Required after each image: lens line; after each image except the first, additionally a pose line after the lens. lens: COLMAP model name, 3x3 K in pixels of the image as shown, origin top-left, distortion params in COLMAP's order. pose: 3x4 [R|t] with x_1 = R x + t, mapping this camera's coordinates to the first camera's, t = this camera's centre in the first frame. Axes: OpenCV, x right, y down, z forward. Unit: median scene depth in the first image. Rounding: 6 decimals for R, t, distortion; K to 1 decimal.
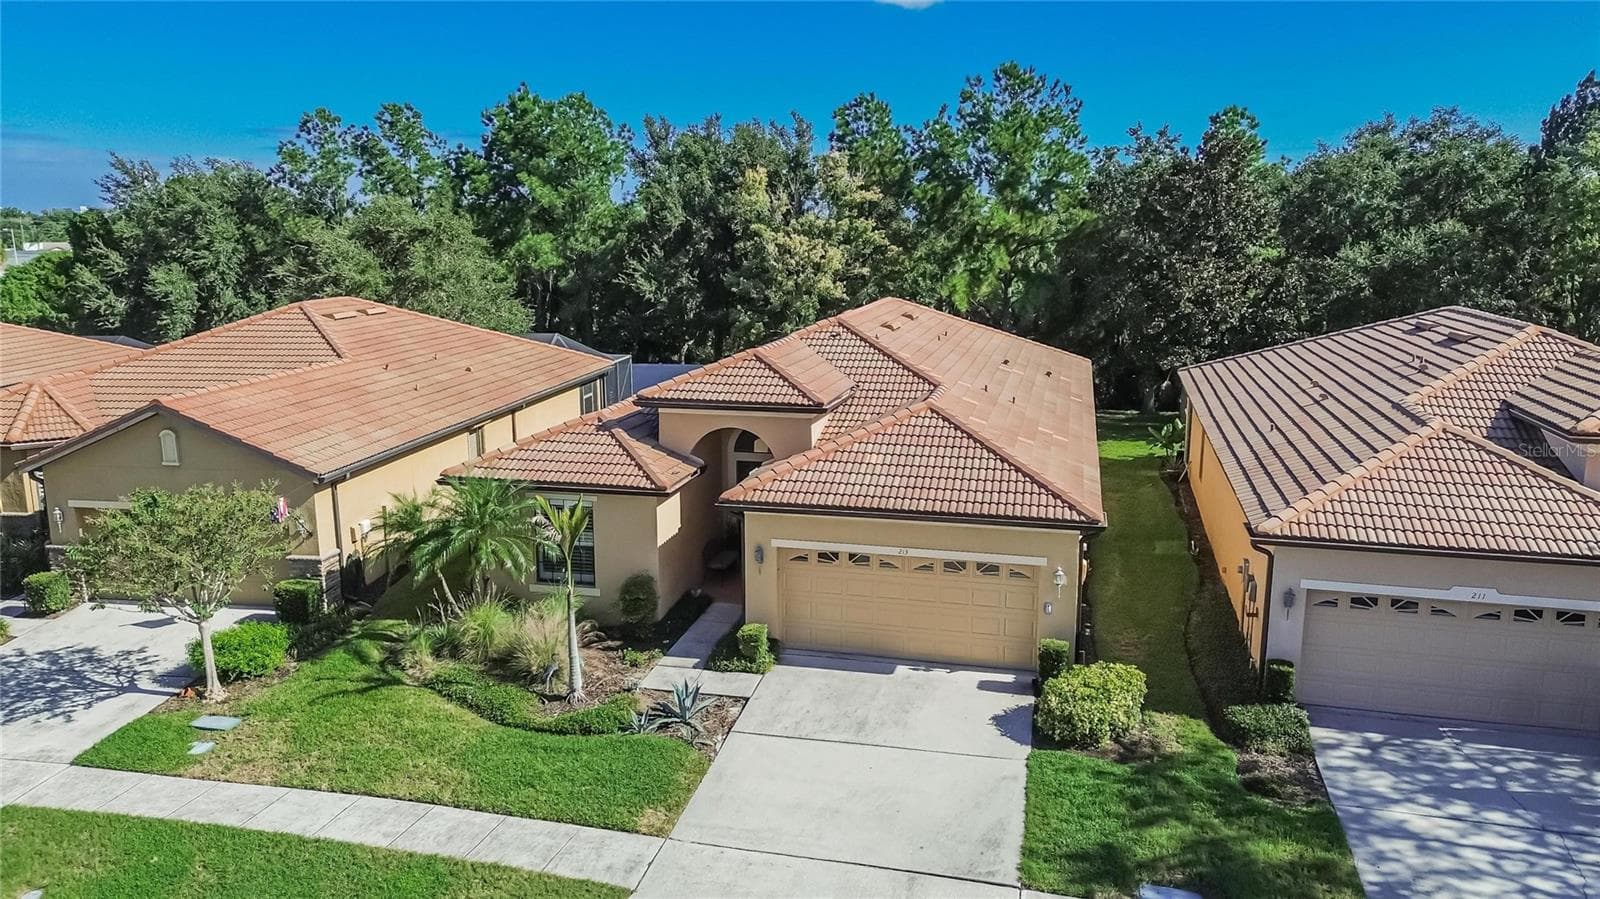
lens RADIAL K [[1130.1, 0, 800.0], [0, 1130.1, 449.5], [0, 0, 1]] dist [0.065431, -0.048170]
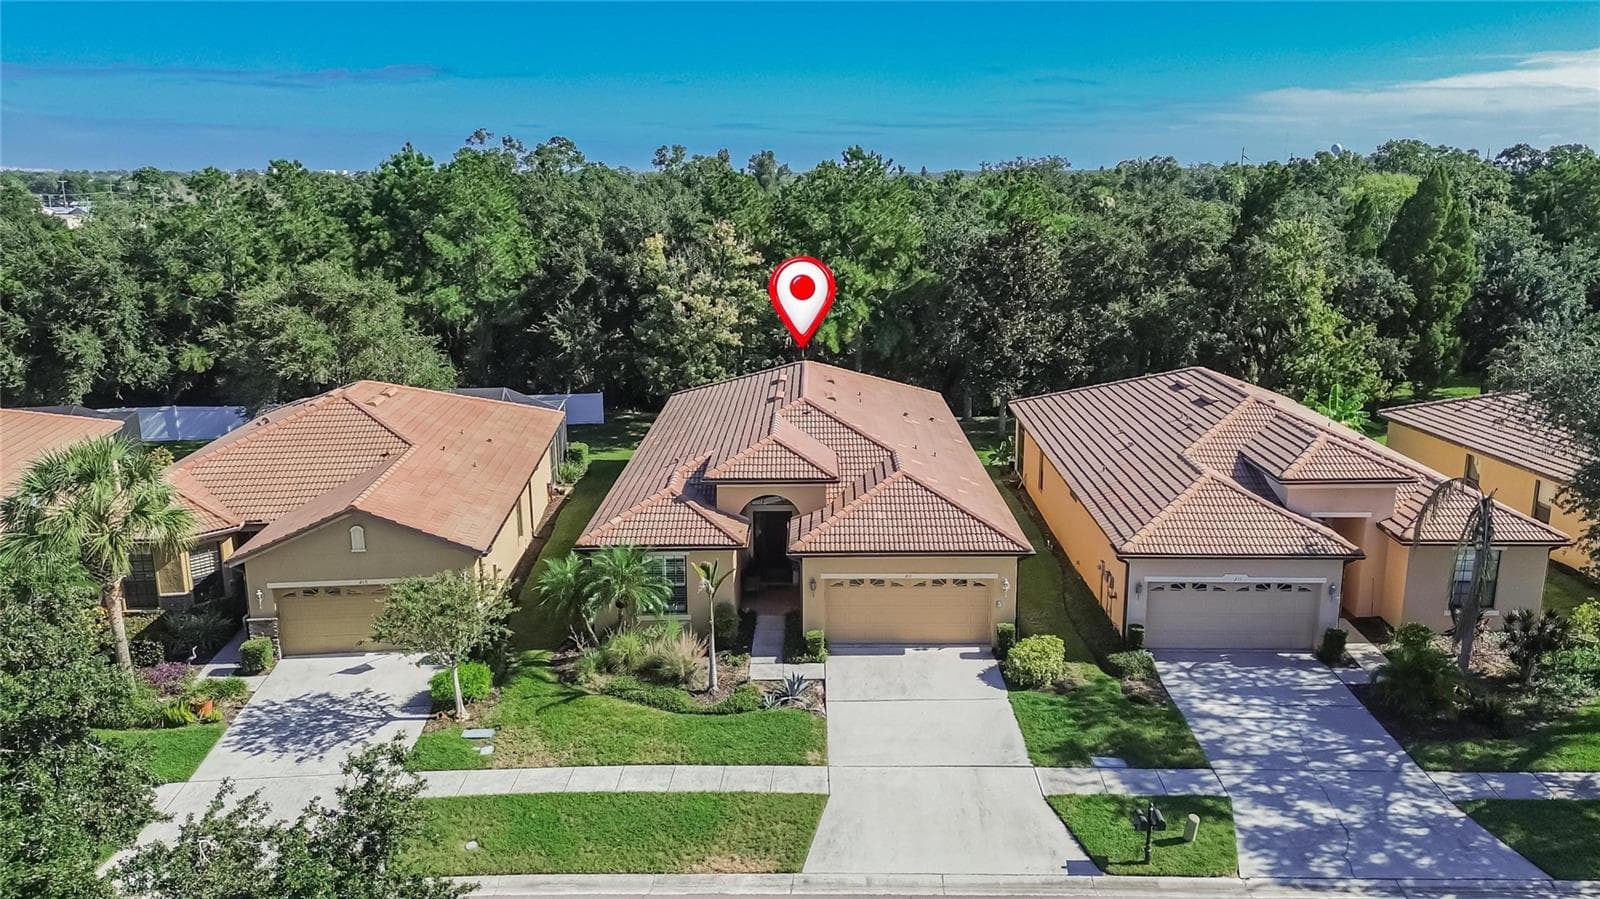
lens RADIAL K [[1169.5, 0, 808.6], [0, 1169.5, 444.7], [0, 0, 1]] dist [0.111445, -0.119050]
pose [[0.970265, -0.057723, 0.235063, -0.403397], [0.048681, 0.997841, 0.044096, -0.165256], [-0.237101, -0.031342, 0.970979, -0.523526]]
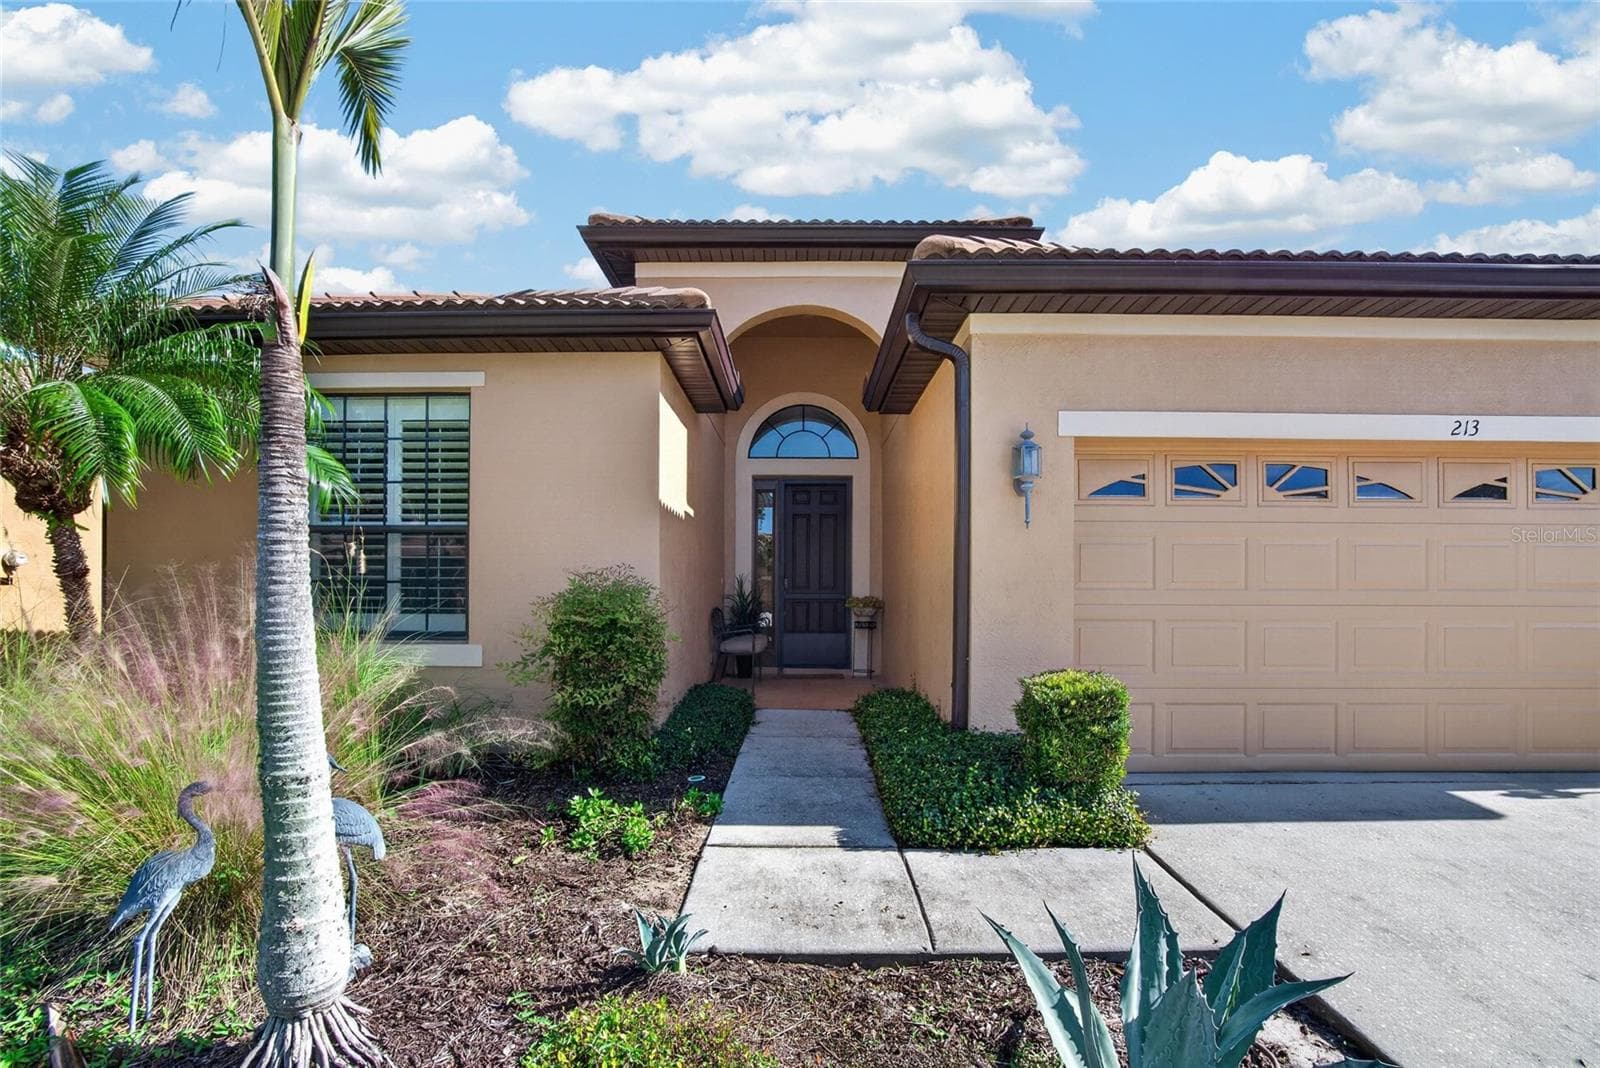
lens RADIAL K [[726.0, 0, 773.0], [0, 726.0, 597.9], [0, 0, 1]] dist [-0.047131, 0.000044]
pose [[0.978010, 0.006728, 0.208450, -0.146979], [0.033868, 0.981090, -0.190566, 0.167814], [-0.205790, 0.193435, 0.959288, 0.835622]]
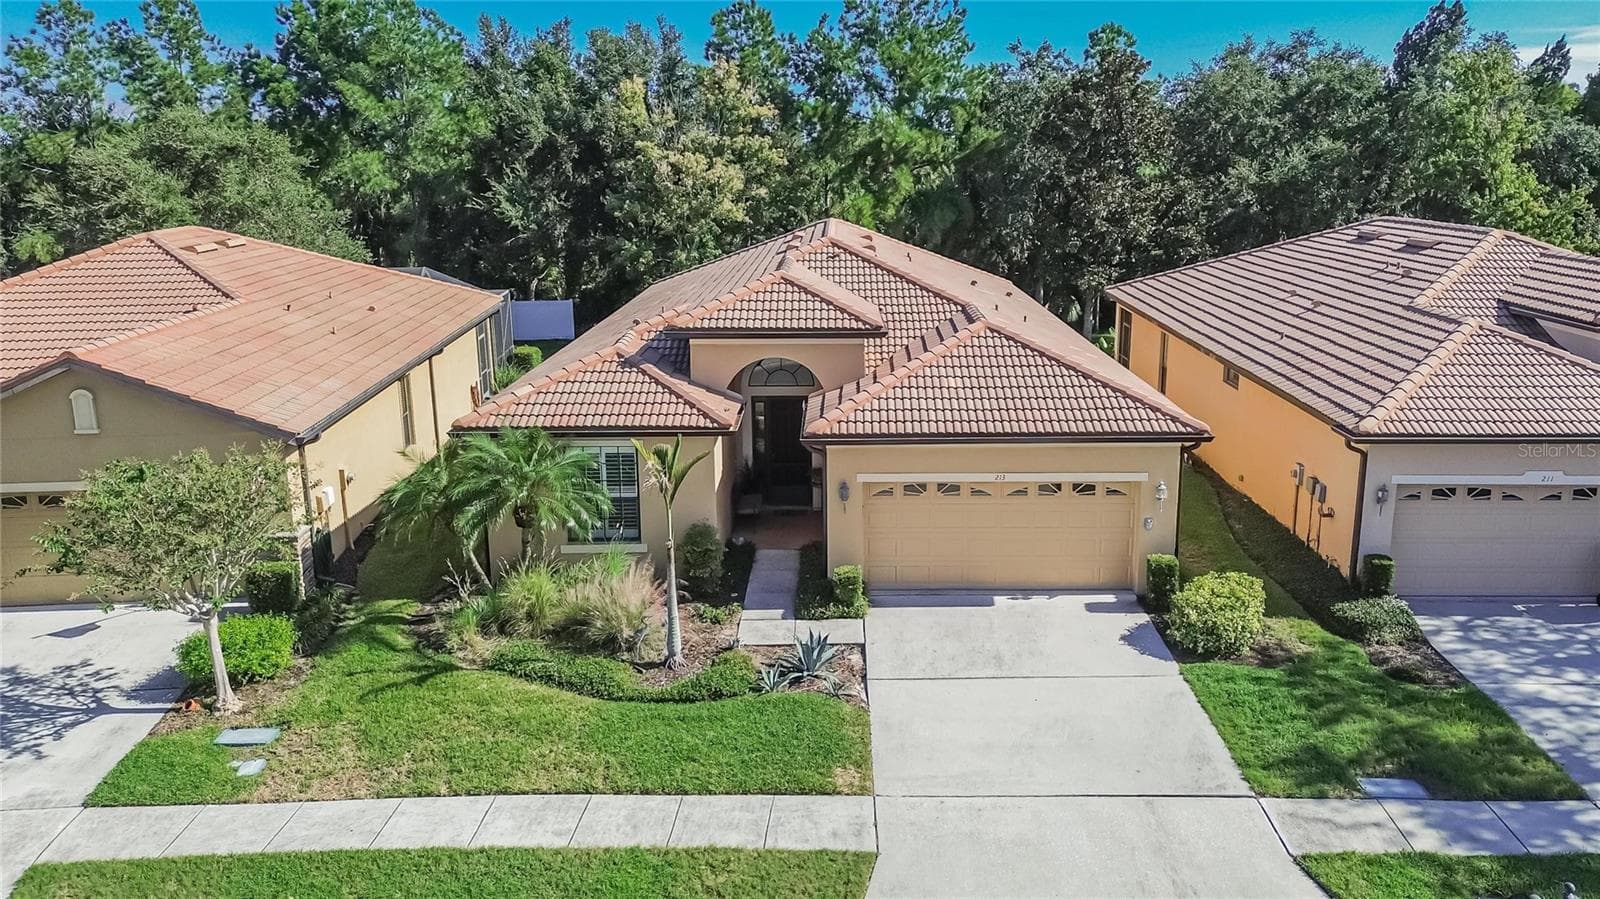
lens RADIAL K [[1199.5, 0, 838.5], [0, 1199.5, 427.0], [0, 0, 1]] dist [0.069178, -0.048376]
pose [[0.969566, -0.056398, 0.238245, -0.273128], [0.049469, 0.998163, 0.034971, 0.005999], [-0.239780, -0.022121, 0.970575, 0.050003]]
